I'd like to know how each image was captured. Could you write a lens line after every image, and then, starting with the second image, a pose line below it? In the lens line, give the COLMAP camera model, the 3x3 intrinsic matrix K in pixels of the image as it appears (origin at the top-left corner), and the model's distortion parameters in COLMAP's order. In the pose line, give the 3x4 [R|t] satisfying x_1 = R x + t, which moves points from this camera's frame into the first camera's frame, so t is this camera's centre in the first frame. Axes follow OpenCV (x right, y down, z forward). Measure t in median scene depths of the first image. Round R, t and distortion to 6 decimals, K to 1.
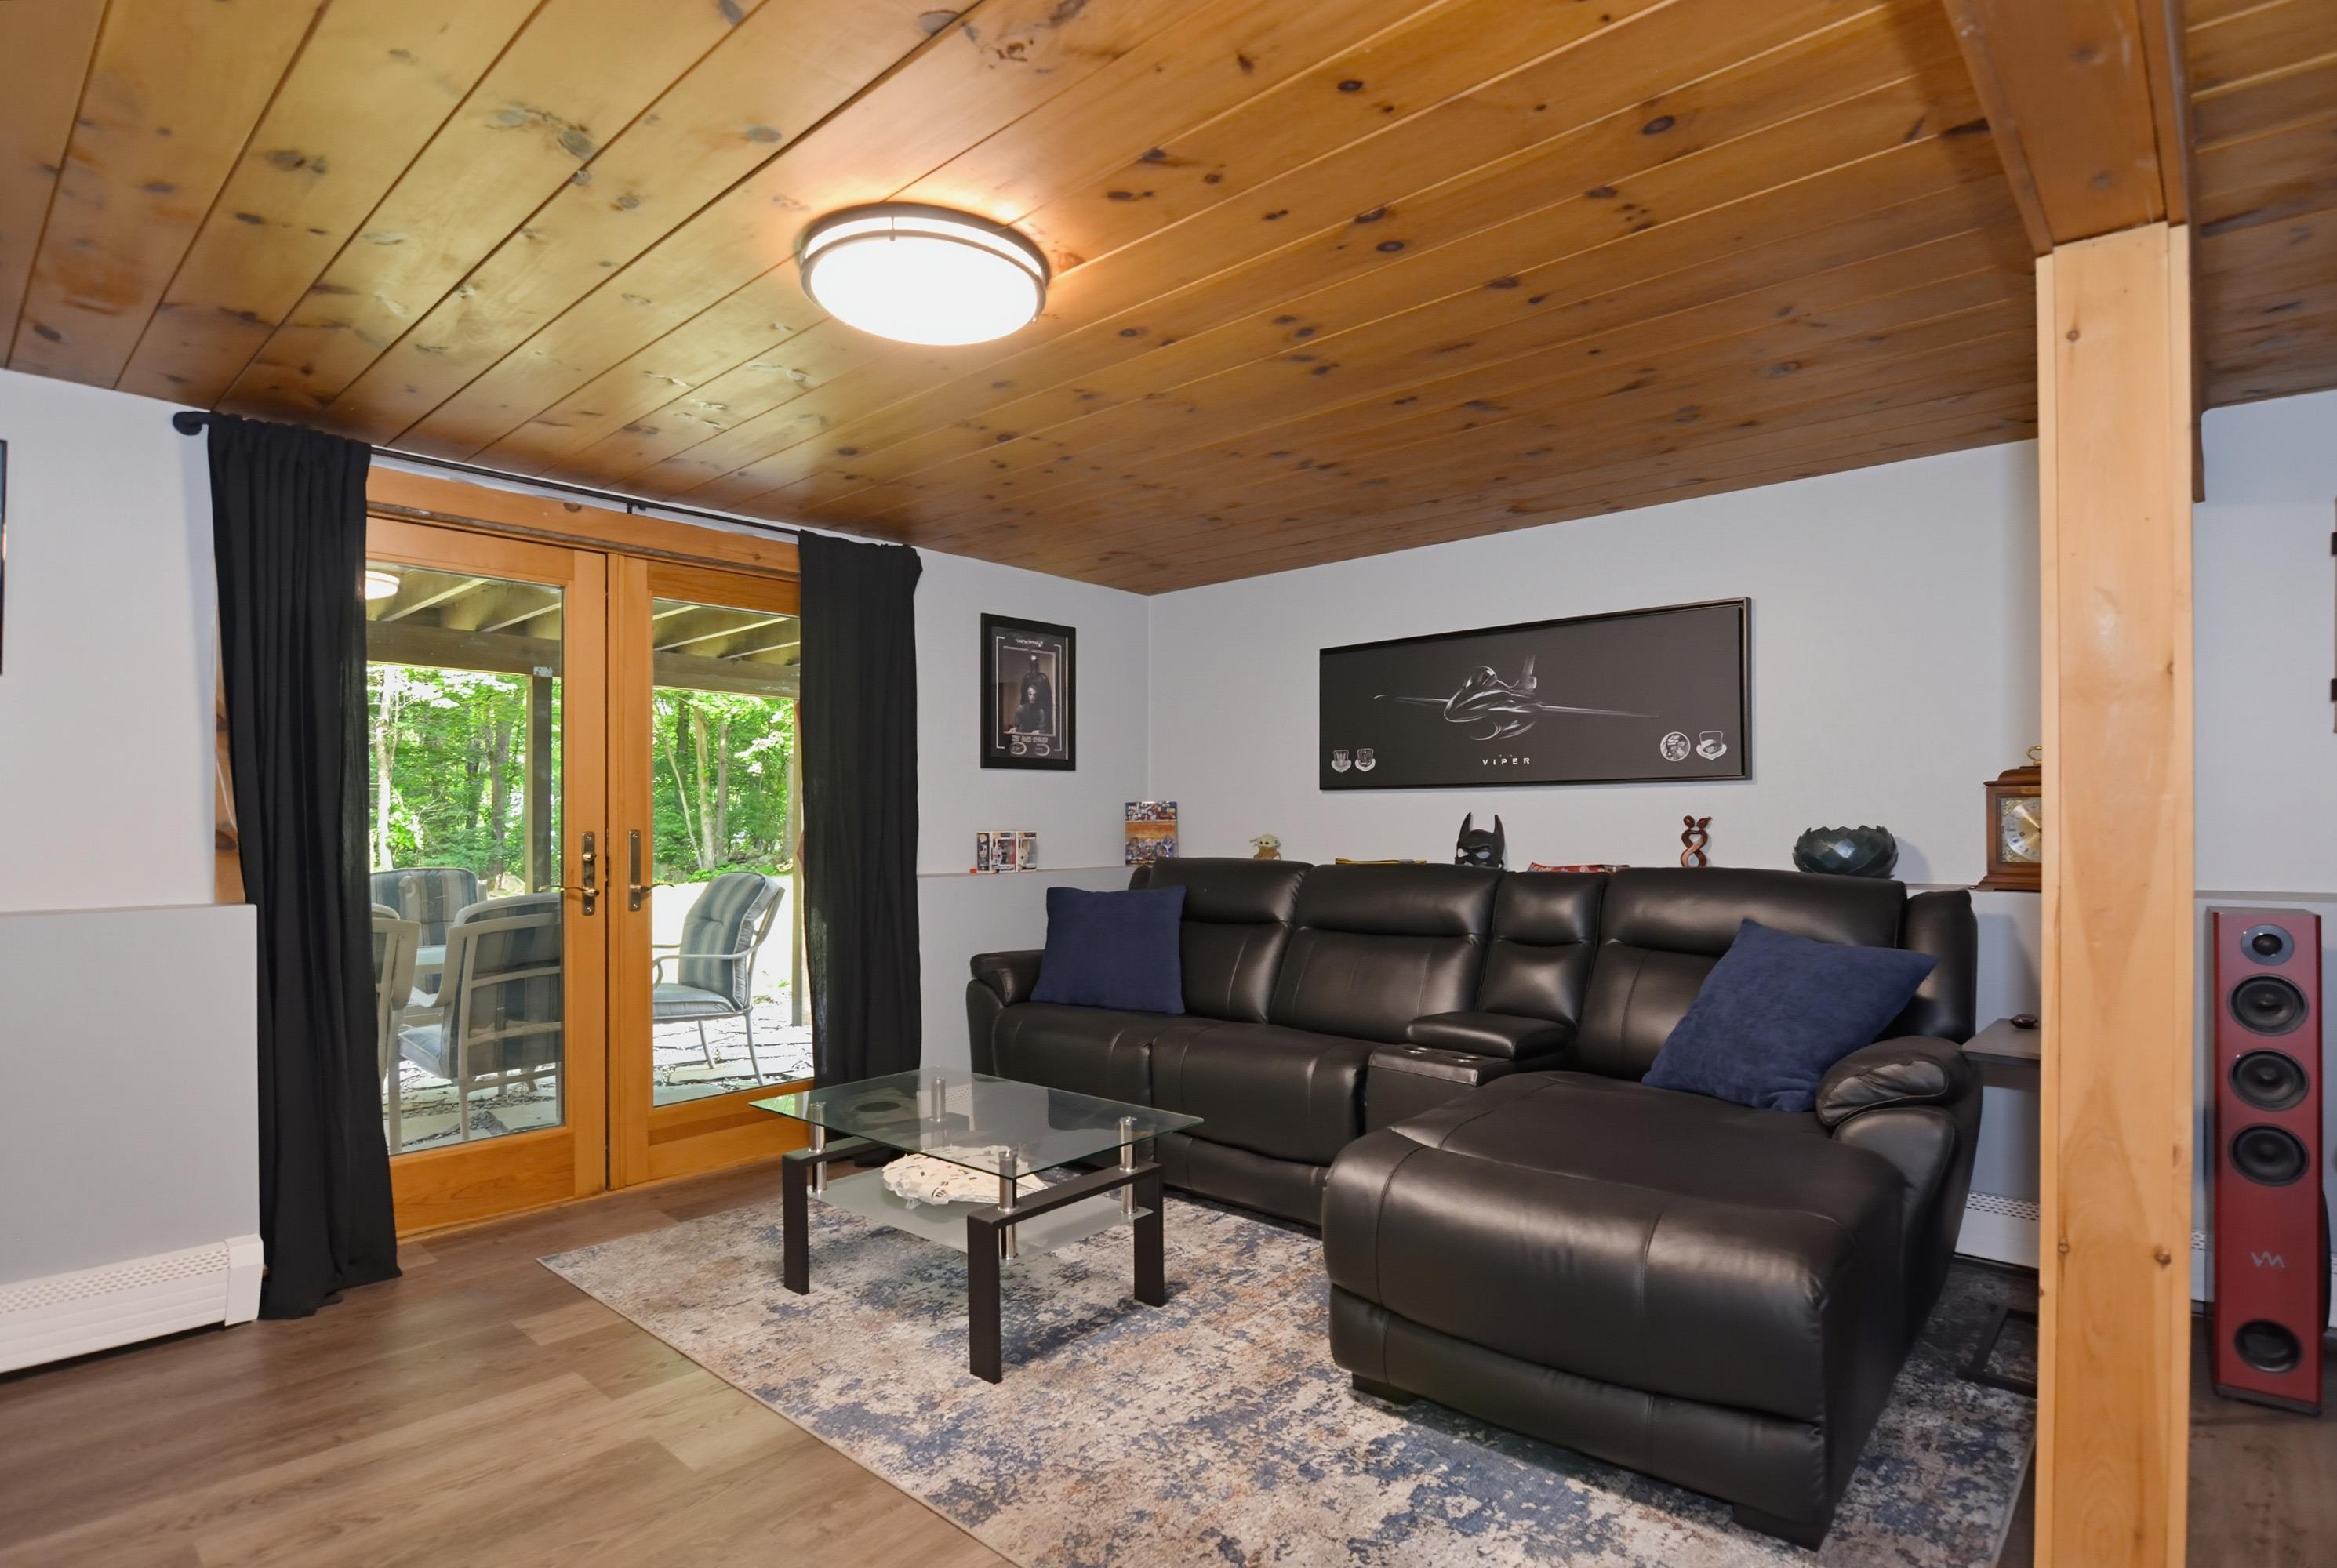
lens RADIAL K [[1176.0, 0, 1191.5], [0, 1176.0, 830.1], [0, 0, 1]] dist [-0.020423, -0.001834]
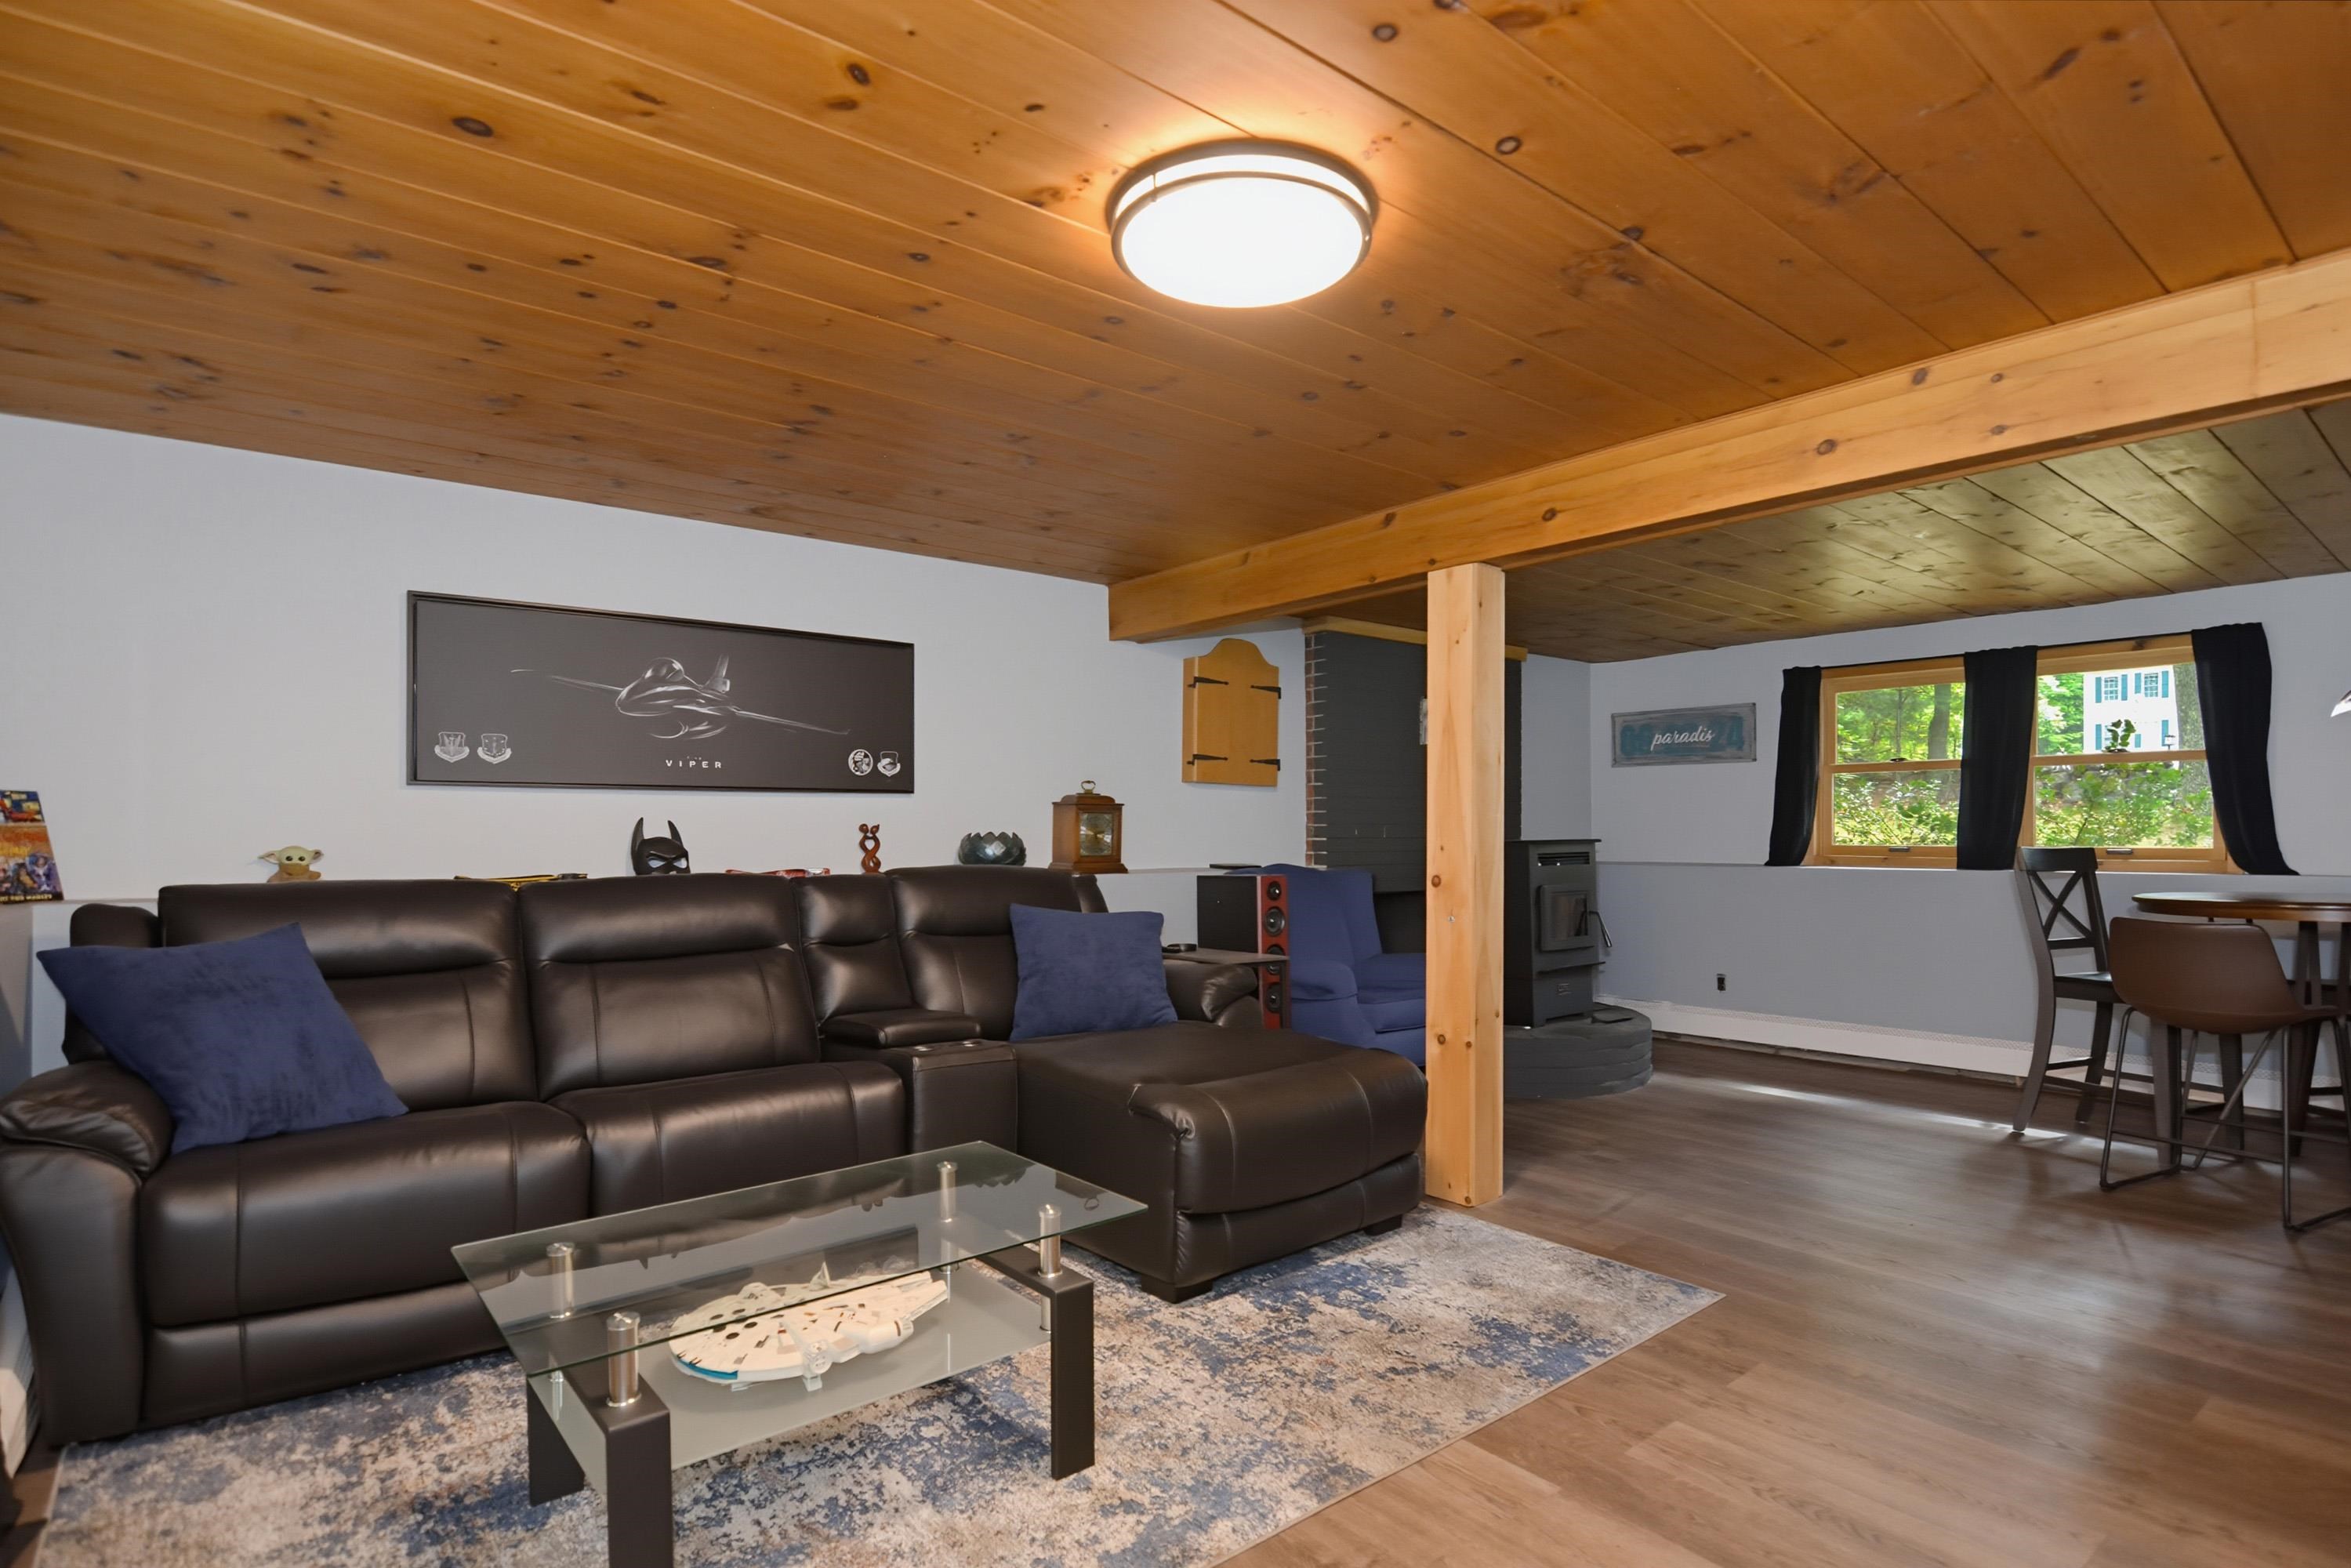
lens RADIAL K [[1183.3, 0, 1163.0], [0, 1183.3, 853.8], [0, 0, 1]] dist [-0.020423, -0.001834]
pose [[0.166843, -0.014759, 0.985873, -0.675061], [0.006871, 0.999881, 0.013806, 0.003467], [-0.985960, 0.004471, 0.166924, 0.529571]]
